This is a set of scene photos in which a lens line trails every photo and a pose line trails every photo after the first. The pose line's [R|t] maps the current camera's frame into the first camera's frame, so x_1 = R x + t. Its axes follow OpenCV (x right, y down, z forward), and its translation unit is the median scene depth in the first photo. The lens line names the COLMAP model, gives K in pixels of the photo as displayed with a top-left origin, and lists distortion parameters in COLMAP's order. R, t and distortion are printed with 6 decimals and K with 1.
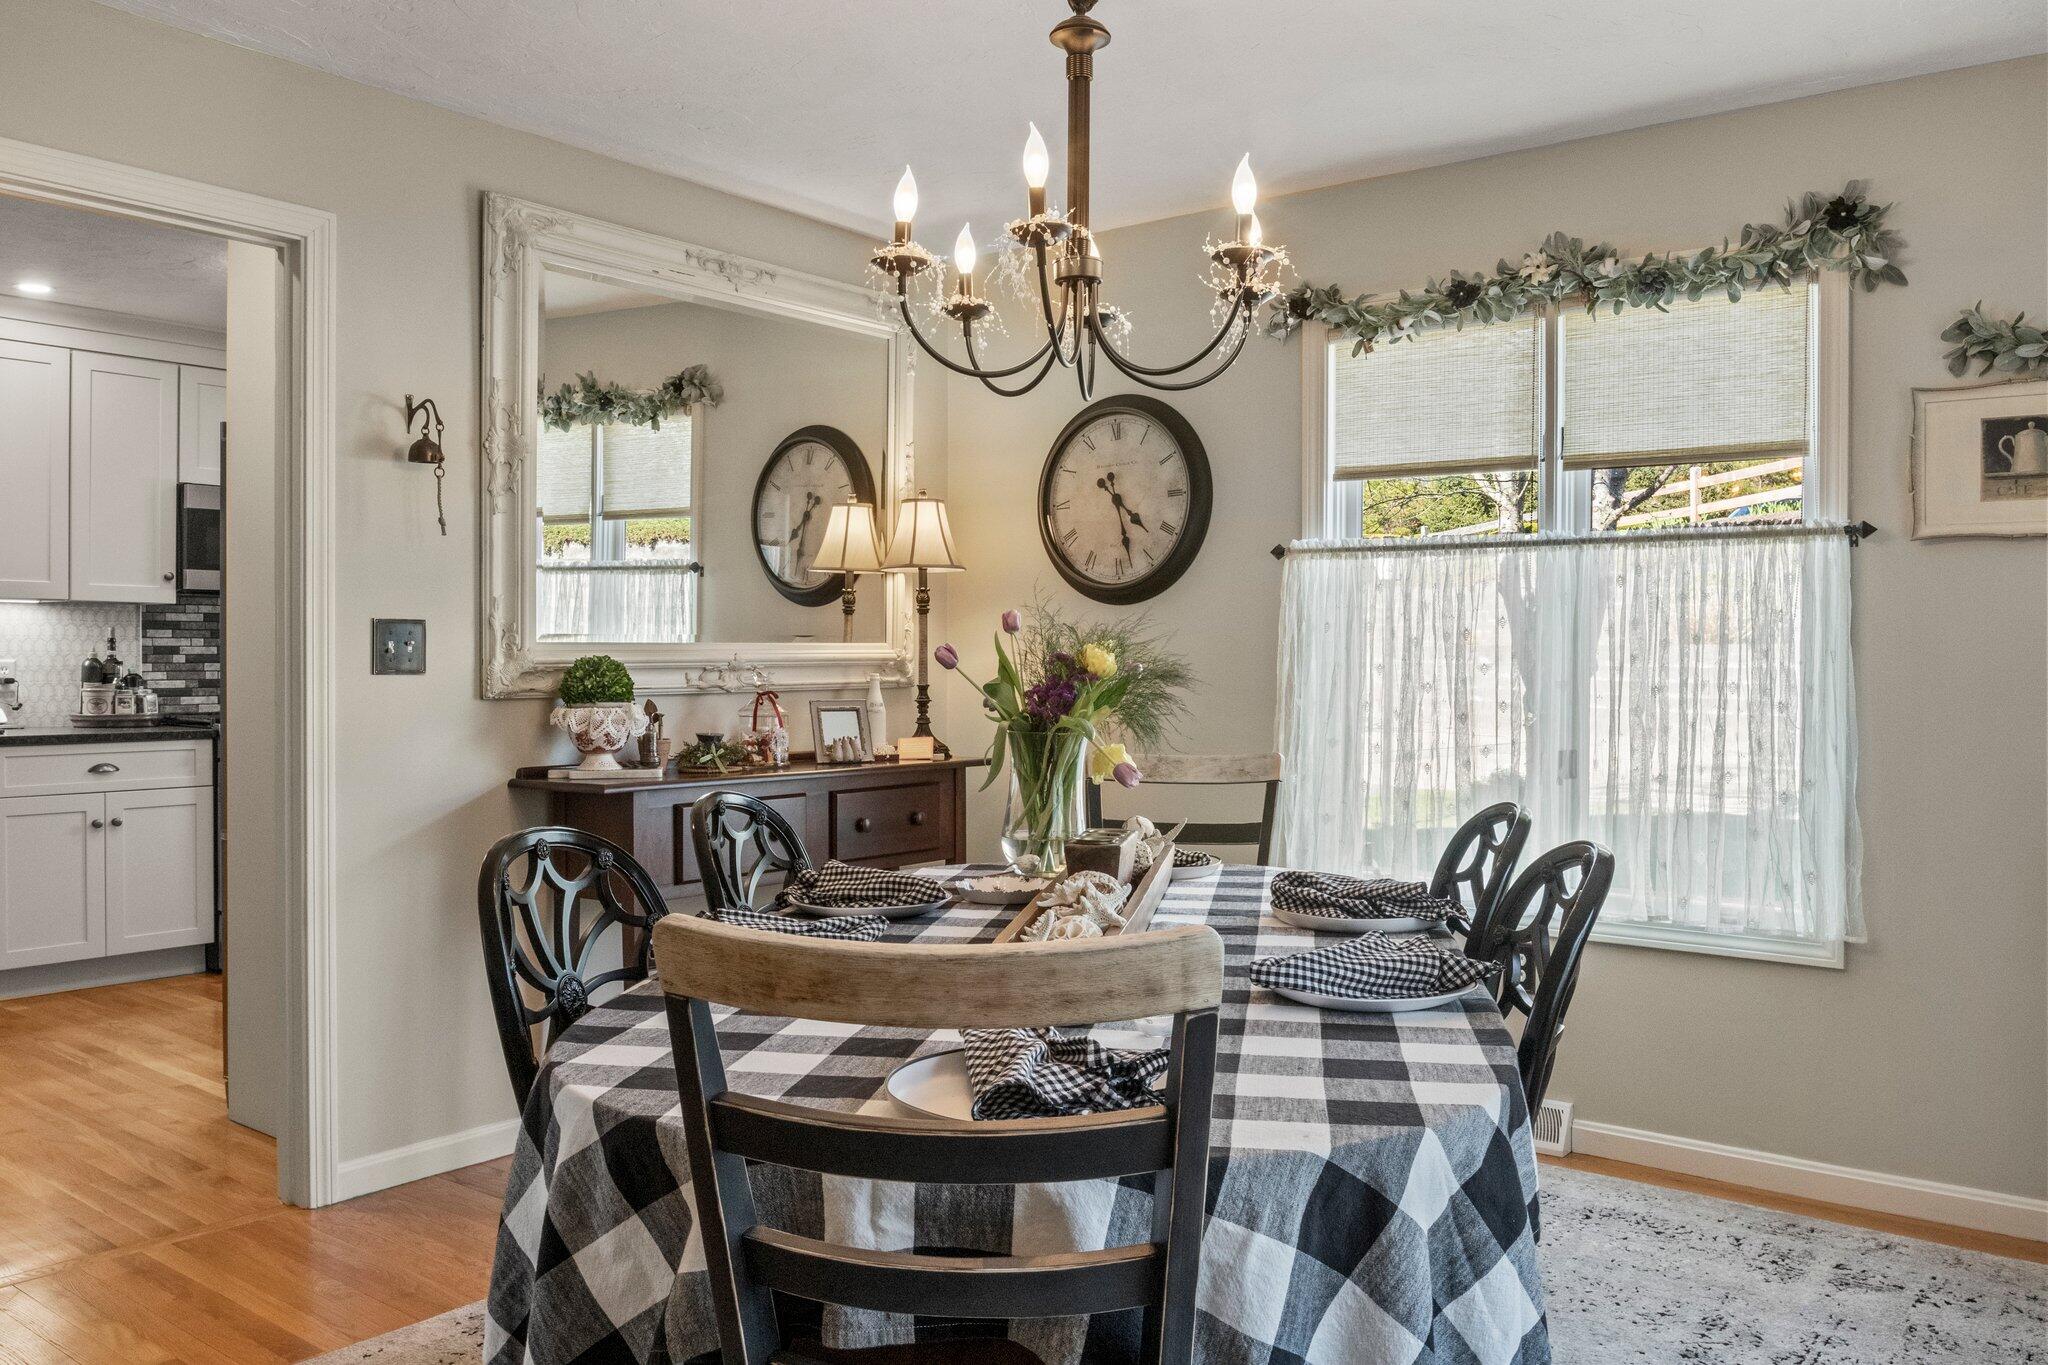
lens RADIAL K [[1524.6, 0, 1024.0], [0, 1524.6, 682.5], [0, 0, 1]] dist [-0.075177, 0.000650]
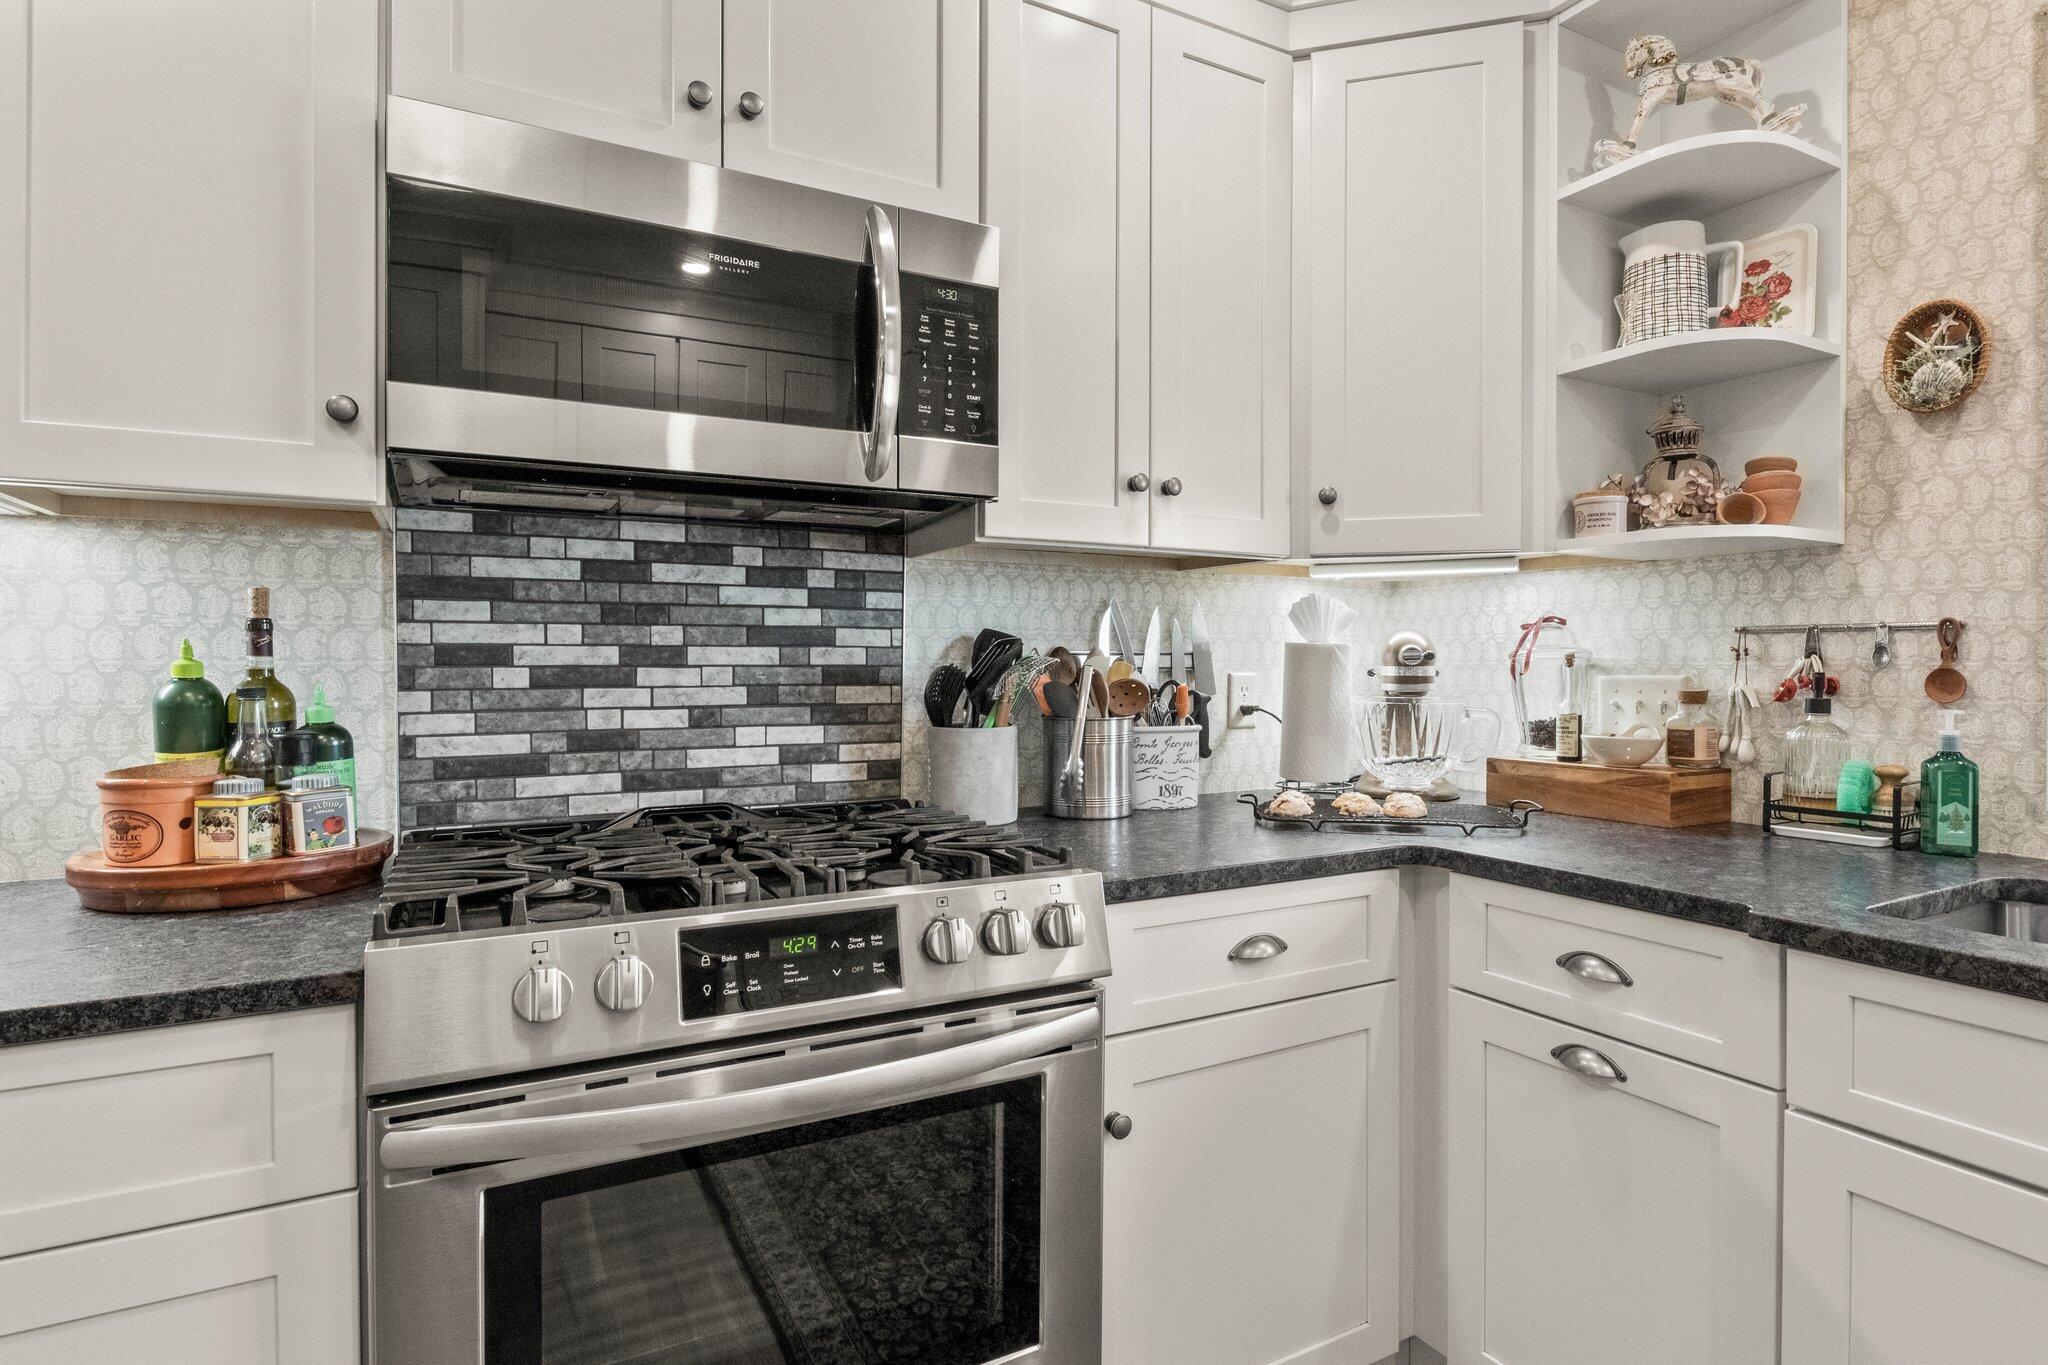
lens RADIAL K [[1035.4, 0, 1042.6], [0, 1035.4, 677.7], [0, 0, 1]] dist [-0.010478, -0.001186]
pose [[0.921418, 0.001807, -0.388569, -0.358465], [-0.003245, 0.999990, -0.003044, -0.016464], [0.388560, 0.004066, 0.921414, 0.852812]]
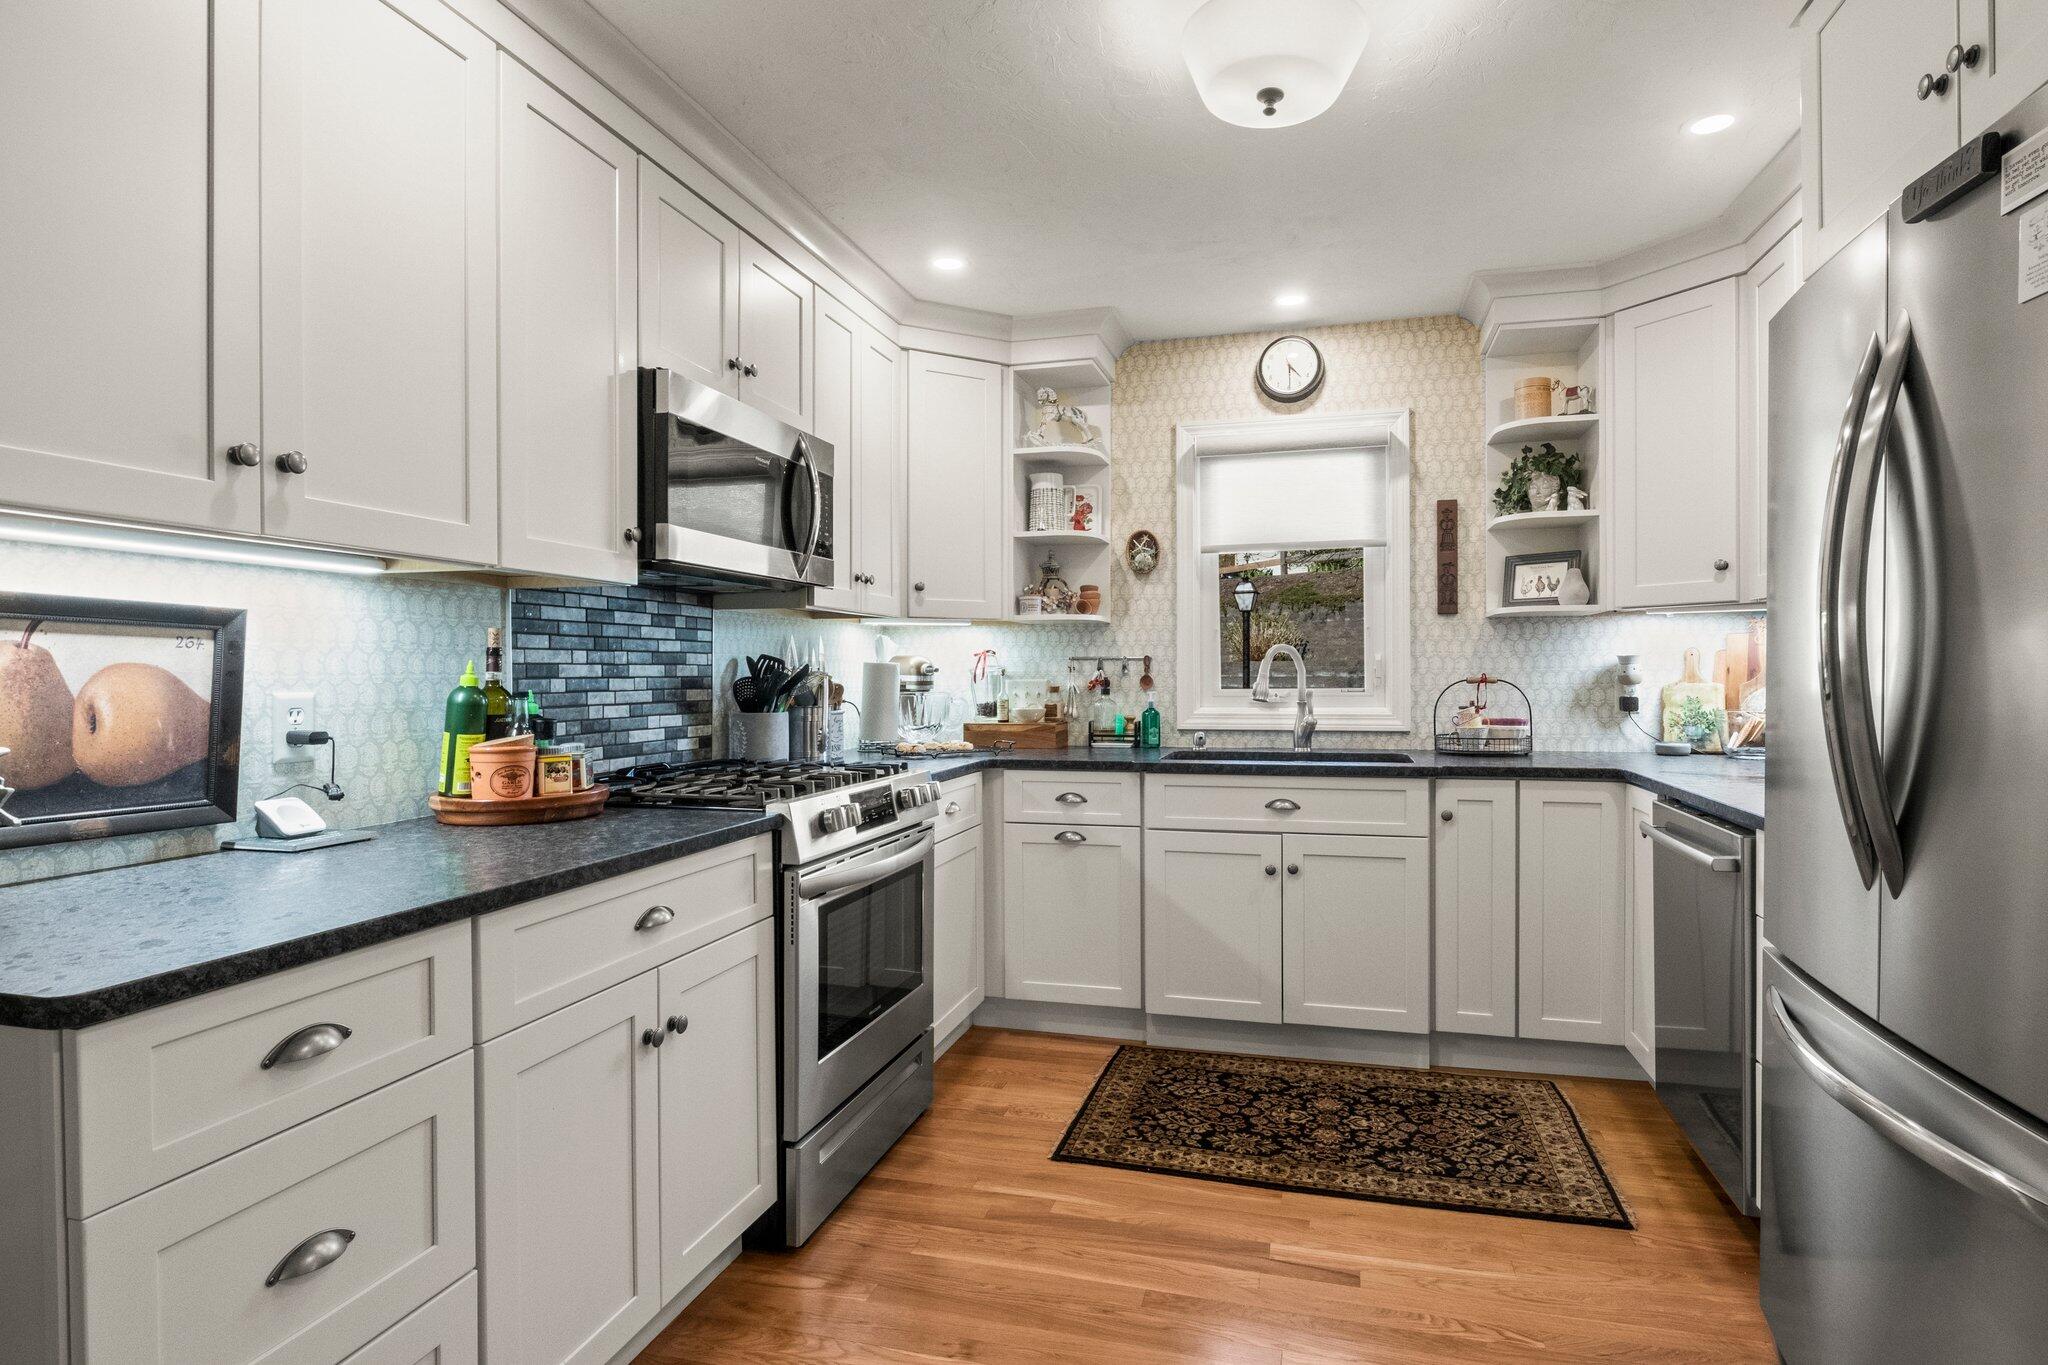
lens RADIAL K [[1035.4, 0, 1042.6], [0, 1035.4, 677.7], [0, 0, 1]] dist [-0.010478, -0.001186]
pose [[0.918740, -0.008072, 0.394779, -0.582737], [0.012512, 0.999884, -0.008673, -0.013870], [-0.394664, 0.012908, 0.918735, 0.585612]]
